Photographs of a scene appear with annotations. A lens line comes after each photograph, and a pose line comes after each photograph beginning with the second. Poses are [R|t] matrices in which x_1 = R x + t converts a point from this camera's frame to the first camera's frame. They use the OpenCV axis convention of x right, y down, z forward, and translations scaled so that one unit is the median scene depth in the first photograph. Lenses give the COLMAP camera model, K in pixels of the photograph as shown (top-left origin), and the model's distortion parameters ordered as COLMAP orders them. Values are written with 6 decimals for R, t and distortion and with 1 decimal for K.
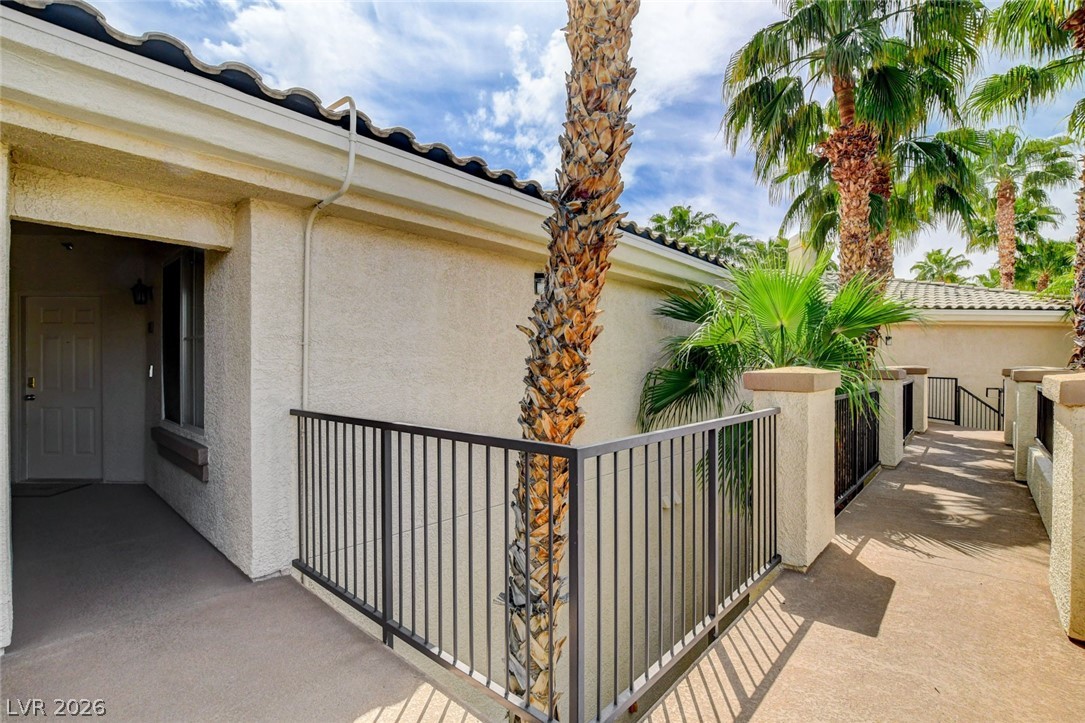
lens RADIAL K [[490.0, 0, 543.5], [0, 490.0, 368.2], [0, 0, 1]] dist [-0.027464, 0.005729]
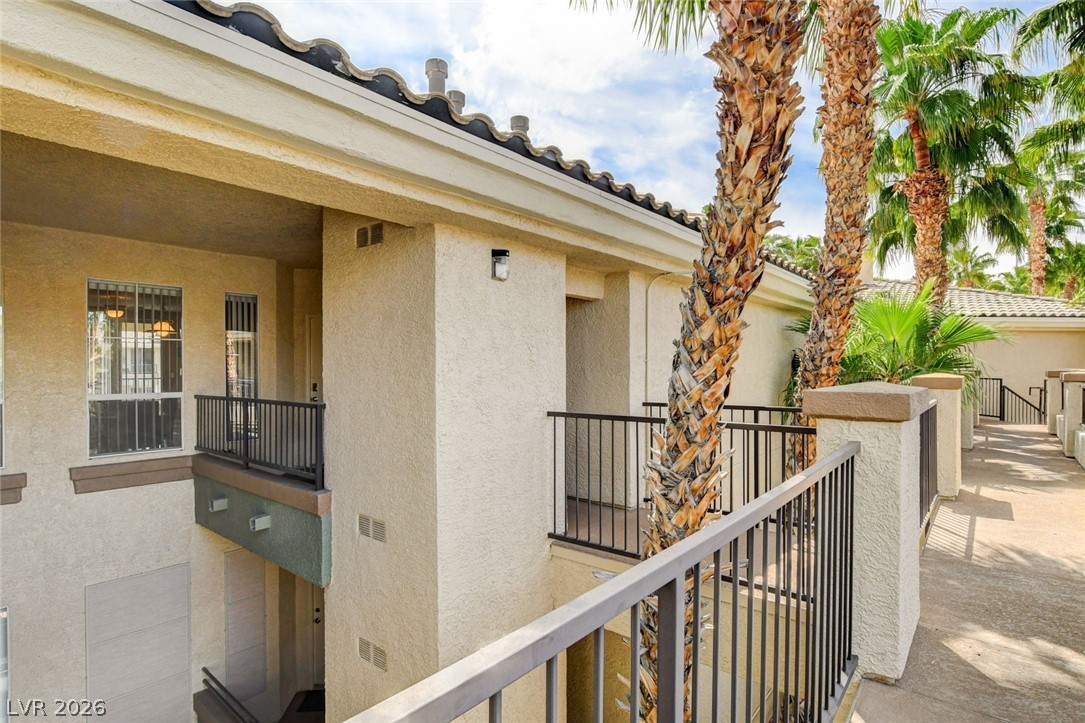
lens RADIAL K [[549.9, 0, 540.4], [0, 549.9, 372.0], [0, 0, 1]] dist [-0.012898, 0.000272]
pose [[0.999114, -0.005191, 0.041753, -0.380271], [0.004942, 0.999969, 0.006075, -0.010821], [-0.041783, -0.005863, 0.999109, -0.315856]]
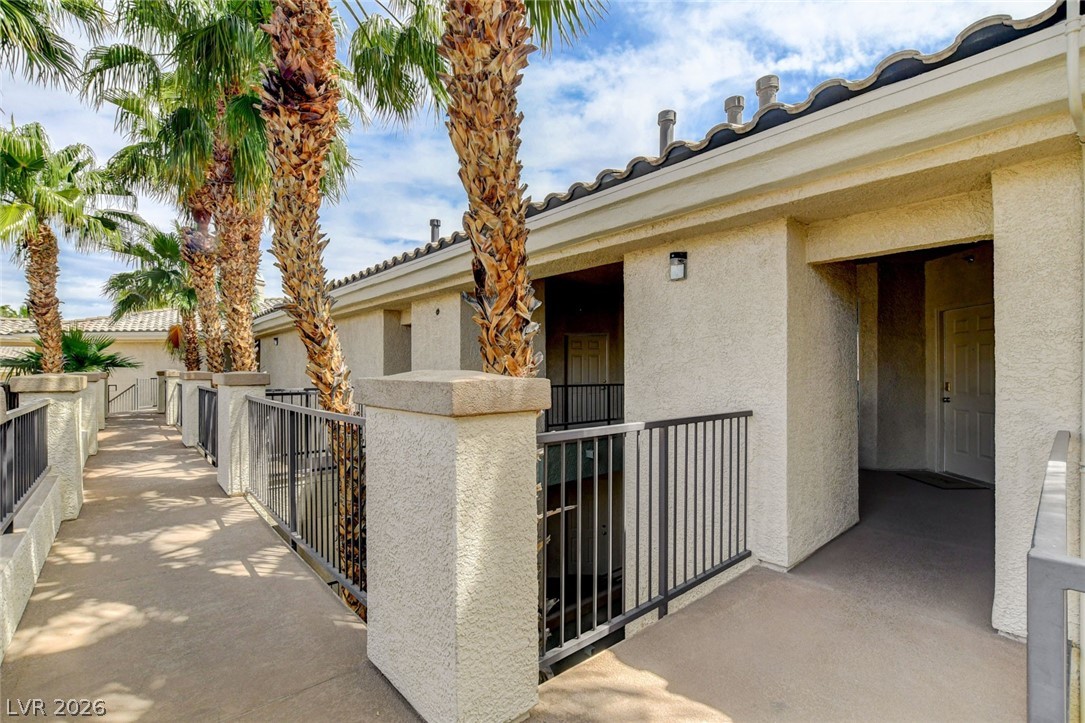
lens RADIAL K [[490.0, 0, 543.5], [0, 490.0, 368.2], [0, 0, 1]] dist [-0.027464, 0.005729]
pose [[-0.118431, -0.007625, -0.992933, 0.128210], [-0.006349, 0.999956, -0.006921, 0.000124], [0.992942, 0.005484, -0.118474, 0.138536]]
